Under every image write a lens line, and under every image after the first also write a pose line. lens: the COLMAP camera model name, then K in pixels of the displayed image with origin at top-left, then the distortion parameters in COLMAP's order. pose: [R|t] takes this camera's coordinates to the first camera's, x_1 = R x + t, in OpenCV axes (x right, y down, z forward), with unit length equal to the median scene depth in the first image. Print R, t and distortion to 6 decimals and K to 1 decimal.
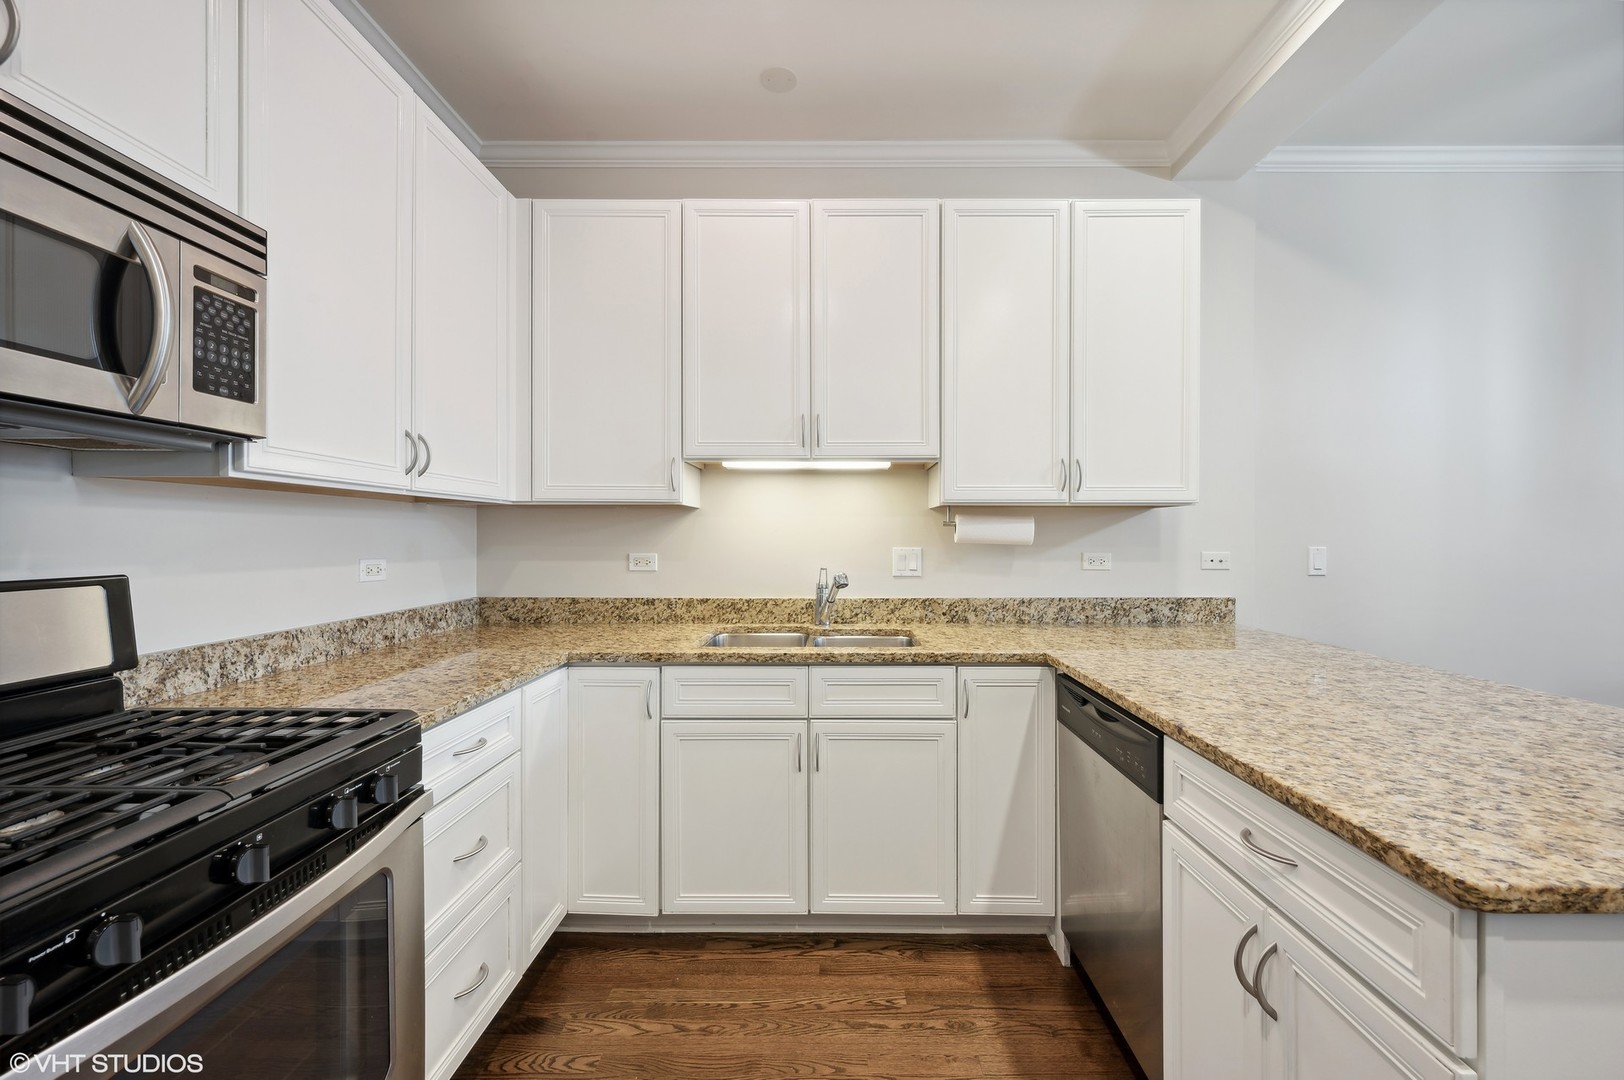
lens RADIAL K [[642.9, 0, 809.9], [0, 642.9, 544.3], [0, 0, 1]] dist [-0.000963, -0.000032]
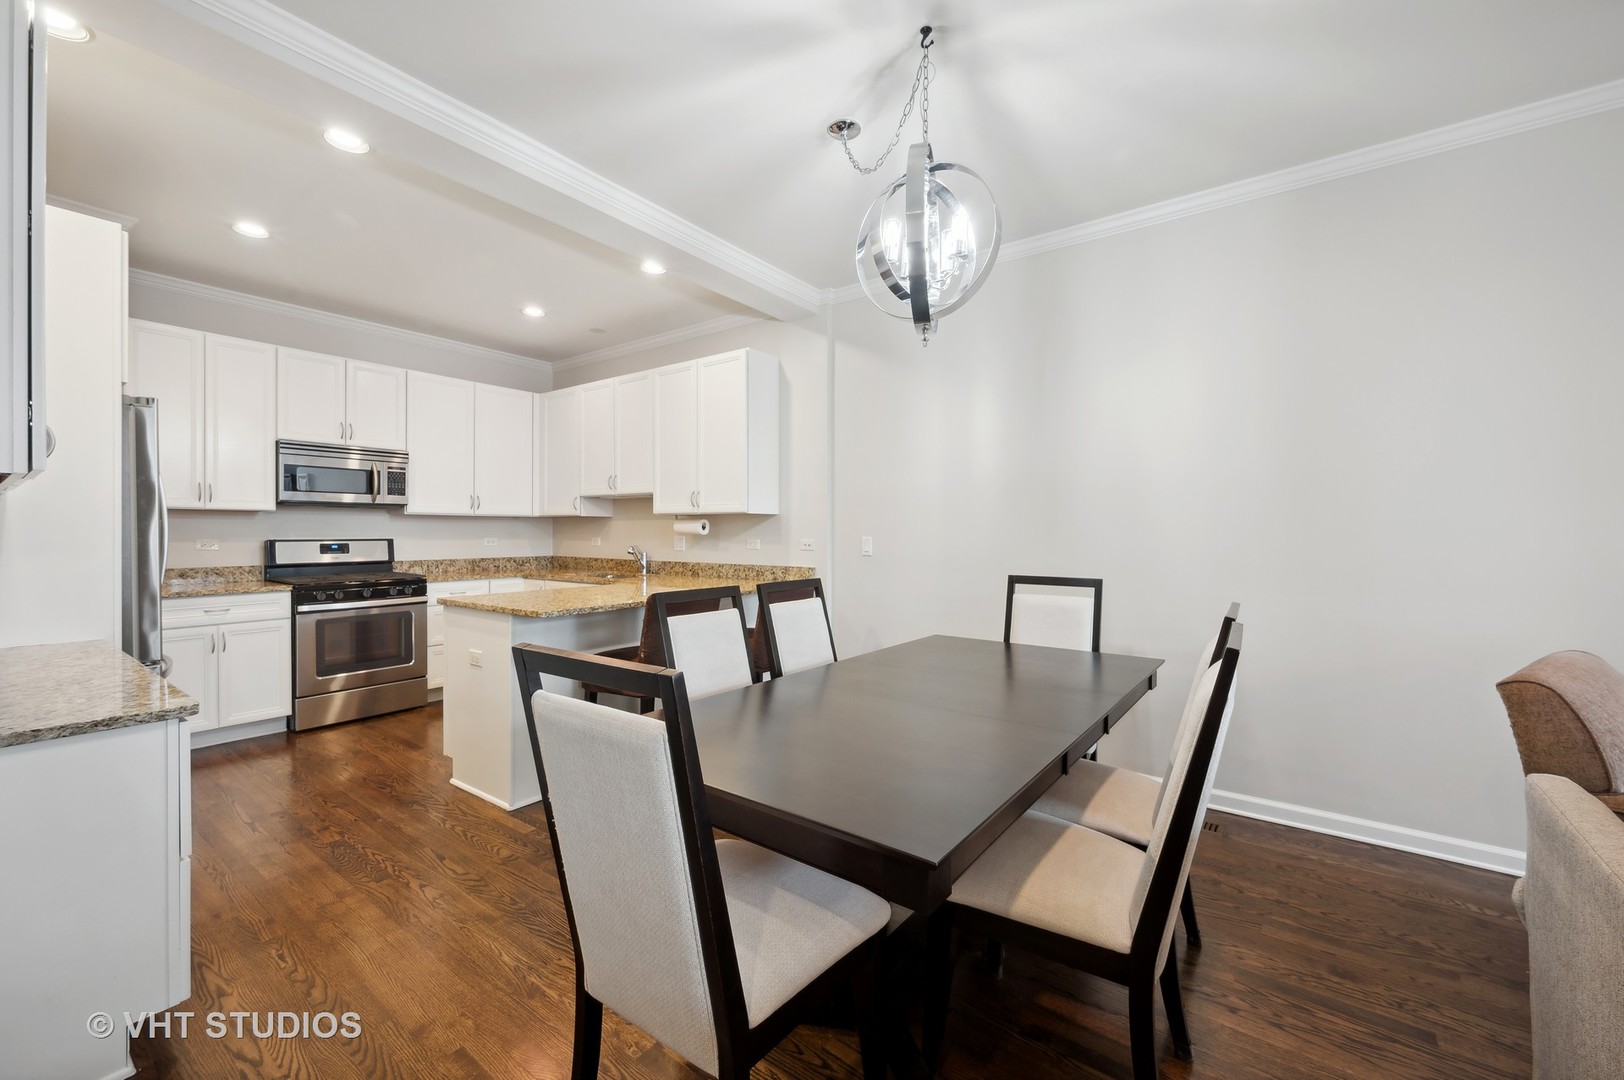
lens RADIAL K [[642.9, 0, 809.9], [0, 642.9, 544.3], [0, 0, 1]] dist [-0.000963, -0.000032]
pose [[0.810155, 0.014910, -0.586026, 1.939644], [-0.010000, 0.999883, 0.011615, 0.004804], [0.586130, -0.003550, 0.810209, -0.419979]]
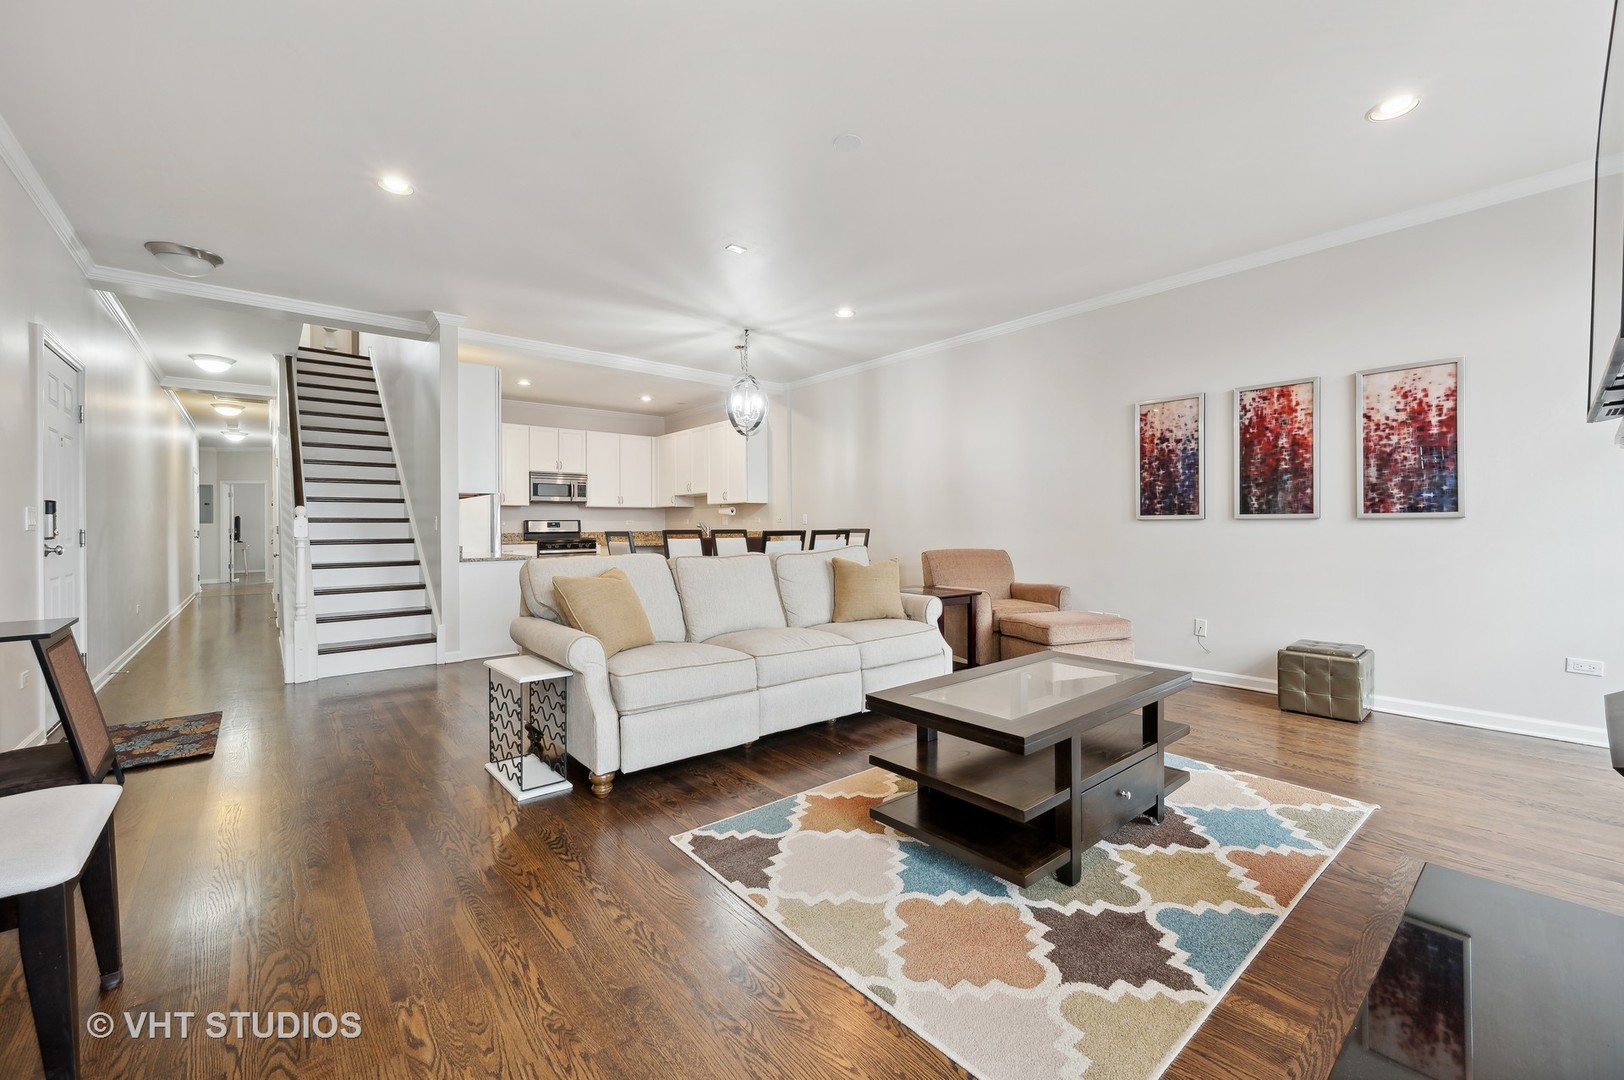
lens RADIAL K [[649.9, 0, 812.0], [0, 649.9, 540.0], [0, 0, 1]] dist [-0.000156, -0.000151]
pose [[0.654658, 0.012275, -0.755826, 3.695624], [-0.002723, 0.999900, 0.013881, 0.094944], [0.755921, -0.007029, 0.654625, -1.110088]]
